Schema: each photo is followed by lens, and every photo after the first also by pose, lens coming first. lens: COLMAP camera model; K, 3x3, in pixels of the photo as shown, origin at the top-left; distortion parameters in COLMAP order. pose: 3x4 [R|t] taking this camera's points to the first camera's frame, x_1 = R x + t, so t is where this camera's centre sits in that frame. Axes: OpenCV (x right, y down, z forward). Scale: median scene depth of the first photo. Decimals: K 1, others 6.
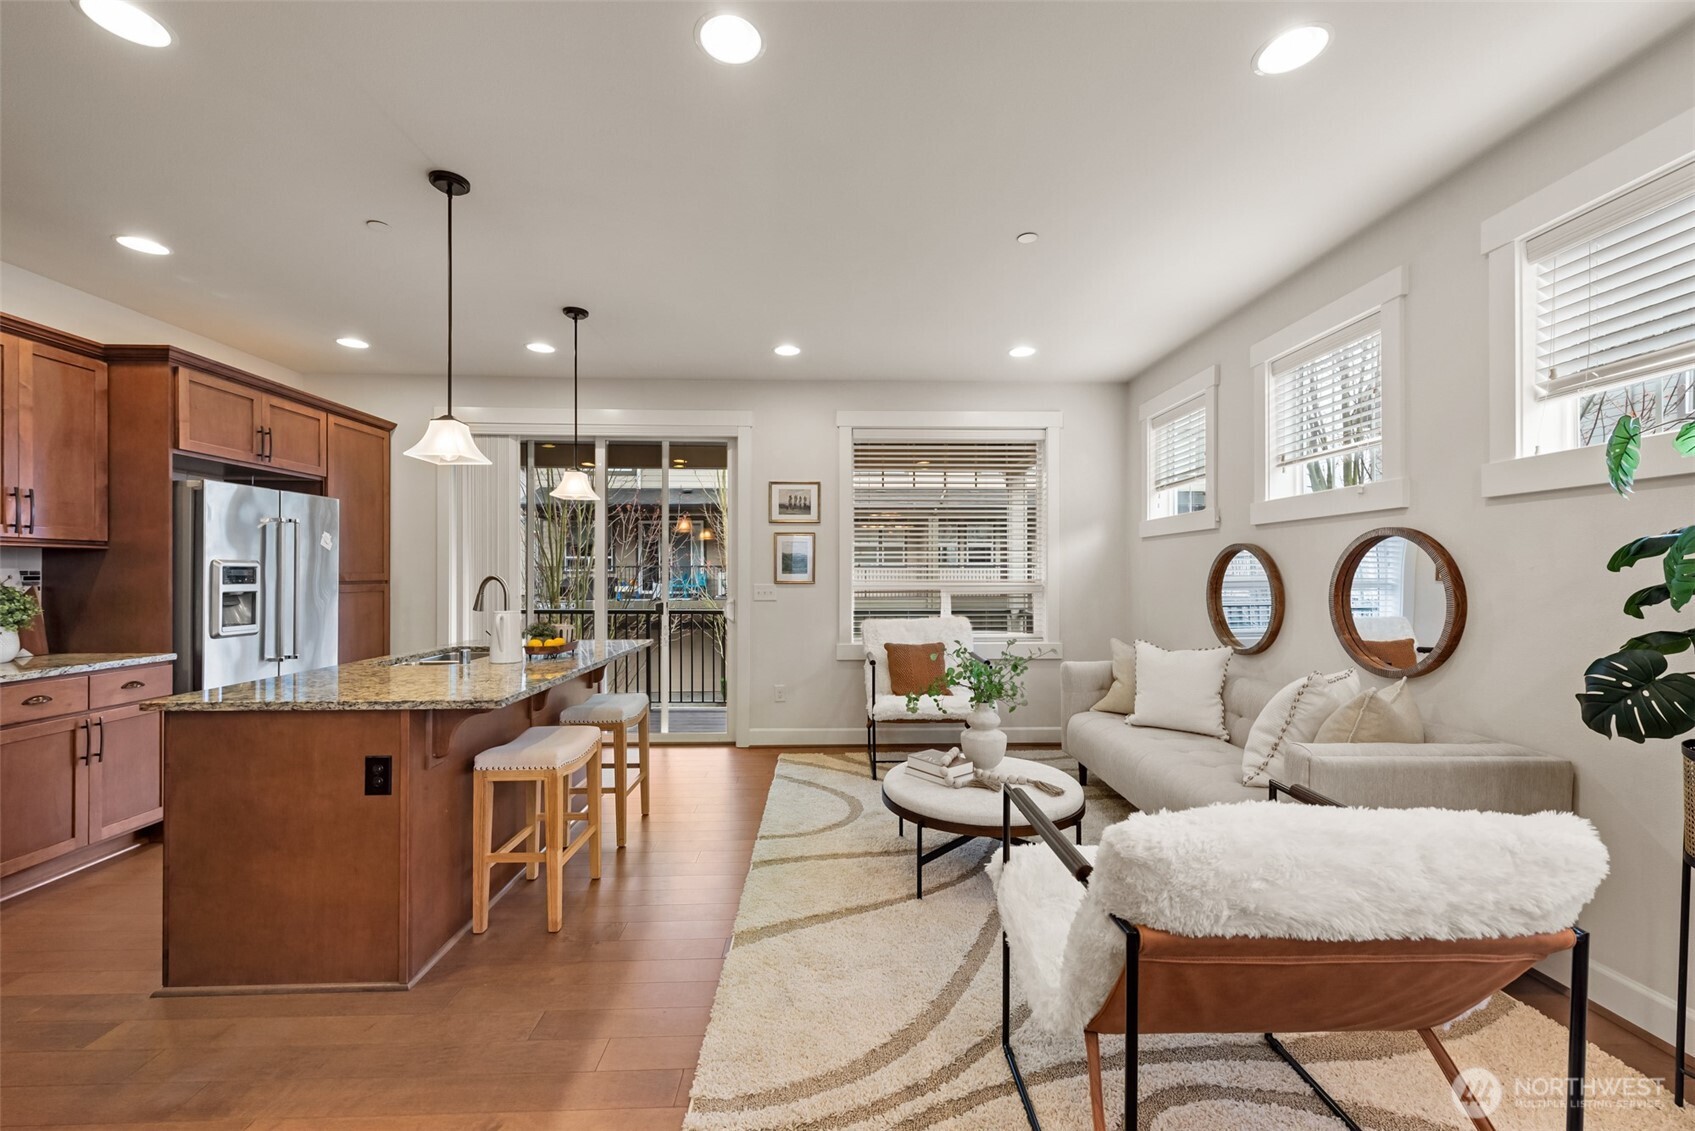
lens RADIAL K [[668.4, 0, 852.7], [0, 668.4, 574.6], [0, 0, 1]] dist [0.000590, -0.000015]
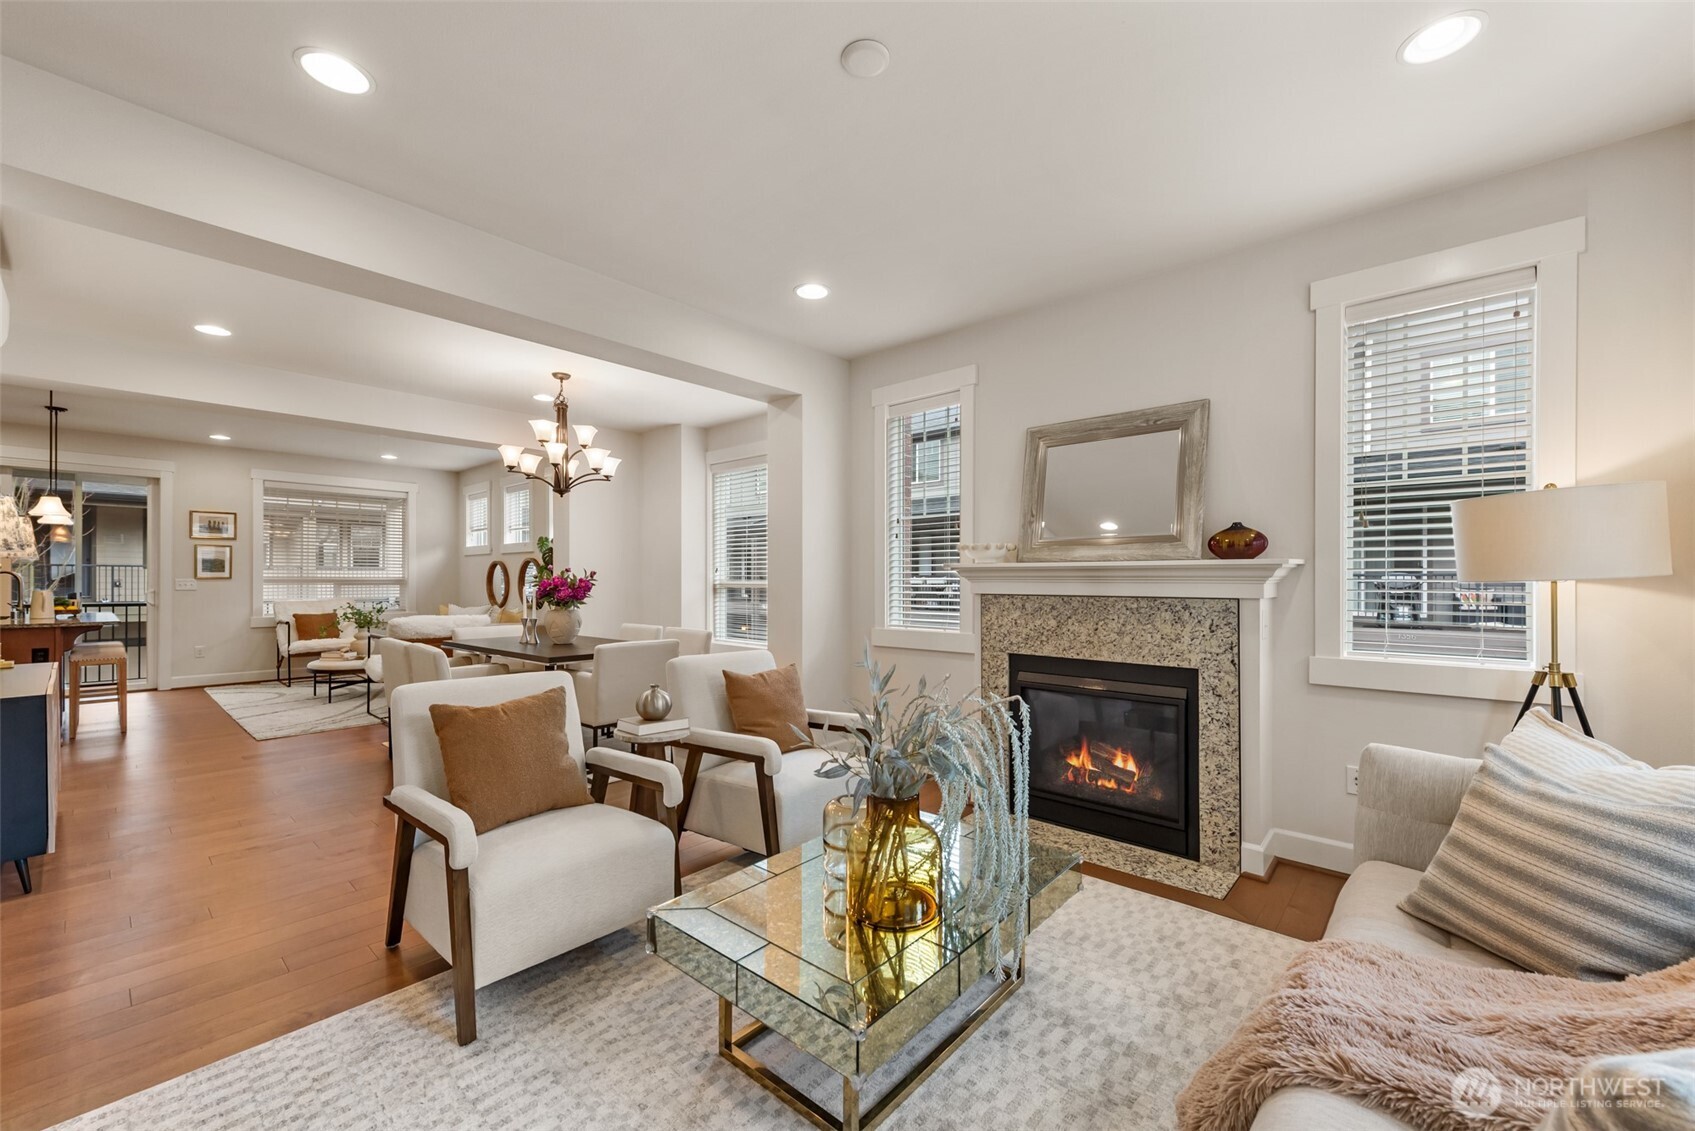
lens RADIAL K [[668.4, 0, 852.7], [0, 668.4, 574.6], [0, 0, 1]] dist [0.000590, -0.000015]
pose [[0.686390, 0.007147, 0.727199, -0.196453], [-0.006319, 0.999973, -0.003863, -0.000077], [-0.727206, -0.001944, 0.686416, -1.108759]]
